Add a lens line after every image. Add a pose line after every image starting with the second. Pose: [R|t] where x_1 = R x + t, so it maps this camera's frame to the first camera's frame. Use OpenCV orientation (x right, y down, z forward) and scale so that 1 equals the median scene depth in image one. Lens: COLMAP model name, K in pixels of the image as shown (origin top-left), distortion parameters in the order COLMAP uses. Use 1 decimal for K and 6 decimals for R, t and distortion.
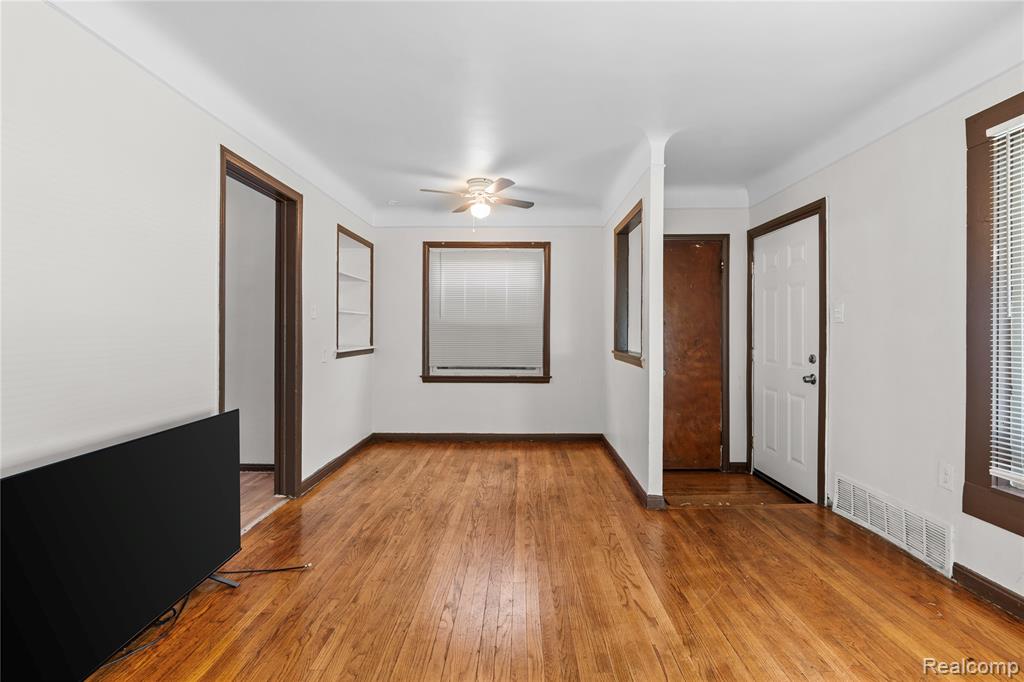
lens RADIAL K [[457.5, 0, 512.5], [0, 457.5, 331.7], [0, 0, 1]] dist [-0.011640, 0.004773]
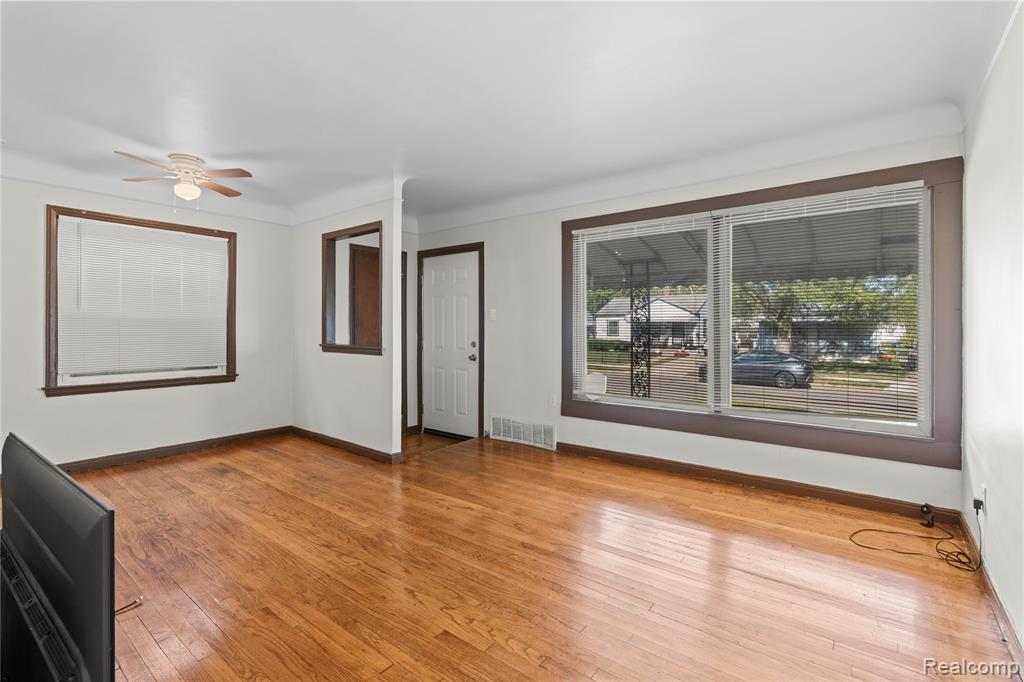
lens RADIAL K [[457.5, 0, 512.4], [0, 457.5, 334.0], [0, 0, 1]] dist [-0.011640, 0.004773]
pose [[0.618584, -0.014335, 0.785588, -0.481422], [0.001860, 0.999857, 0.016780, -0.001511], [-0.785716, -0.008919, 0.618523, -0.058398]]
